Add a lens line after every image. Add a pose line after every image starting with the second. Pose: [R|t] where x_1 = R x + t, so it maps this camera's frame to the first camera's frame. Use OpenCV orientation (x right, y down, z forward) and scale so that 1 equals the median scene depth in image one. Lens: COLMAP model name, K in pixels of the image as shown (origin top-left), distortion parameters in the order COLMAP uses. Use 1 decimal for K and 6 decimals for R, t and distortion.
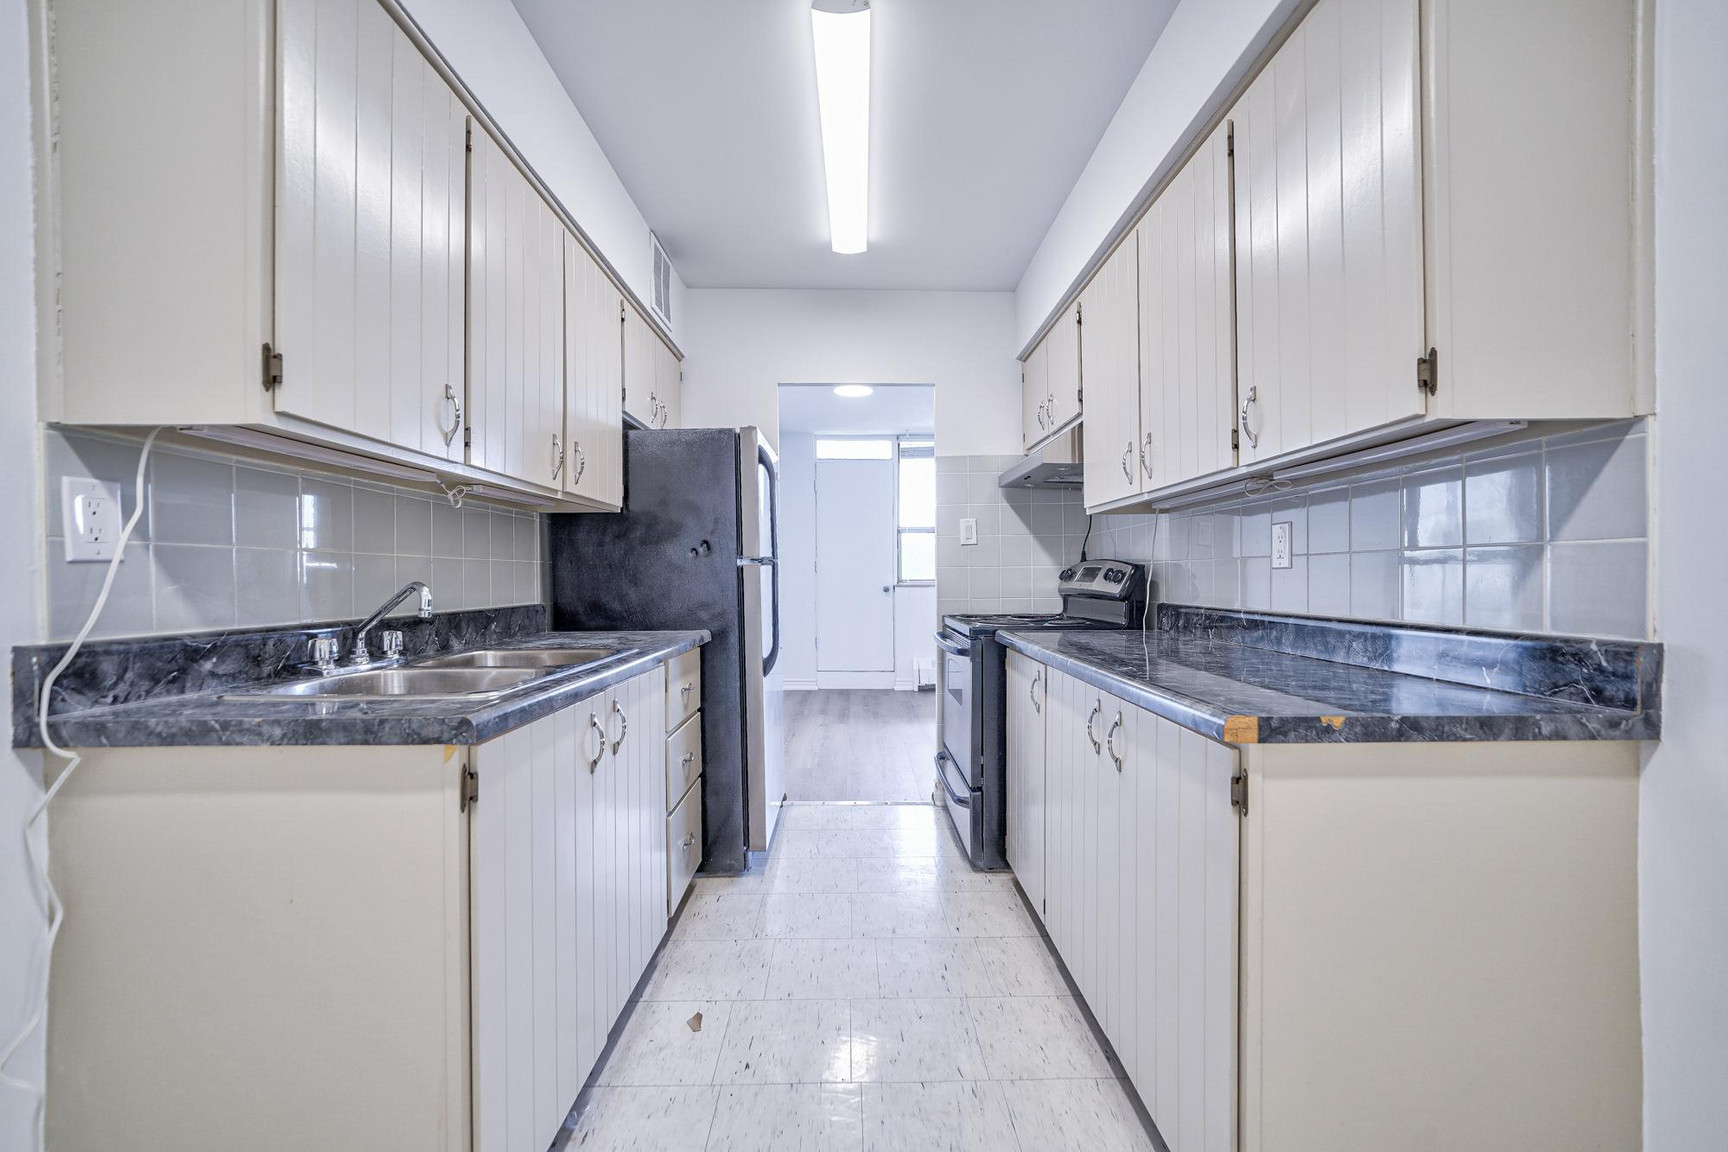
lens RADIAL K [[703.1, 0, 865.1], [0, 703.1, 555.2], [0, 0, 1]] dist [-0.002590, 0.000055]
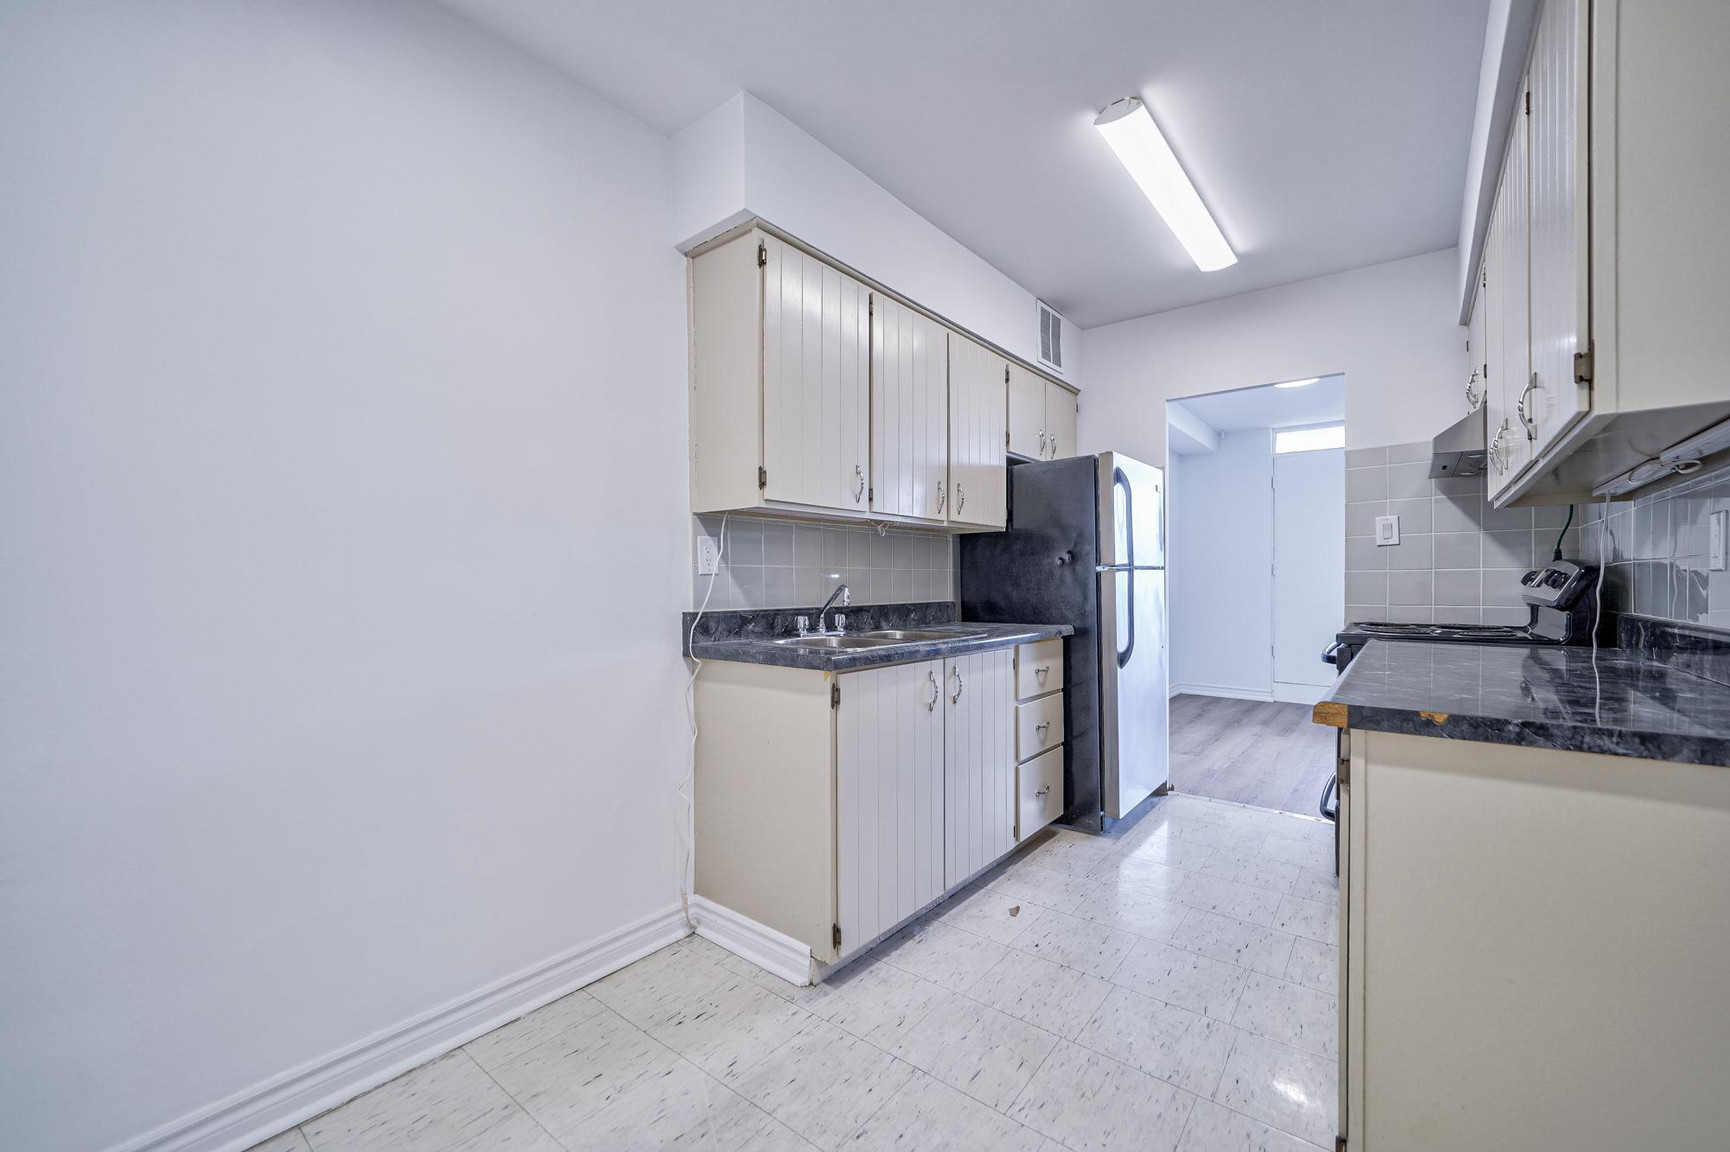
lens RADIAL K [[692.6, 0, 871.5], [0, 692.6, 539.8], [0, 0, 1]] dist [-0.000681, -0.000074]
pose [[0.776447, -0.038341, -0.629015, 0.350842], [0.020297, 0.999151, -0.035849, -0.006555], [0.629856, 0.015068, 0.776566, -0.188506]]
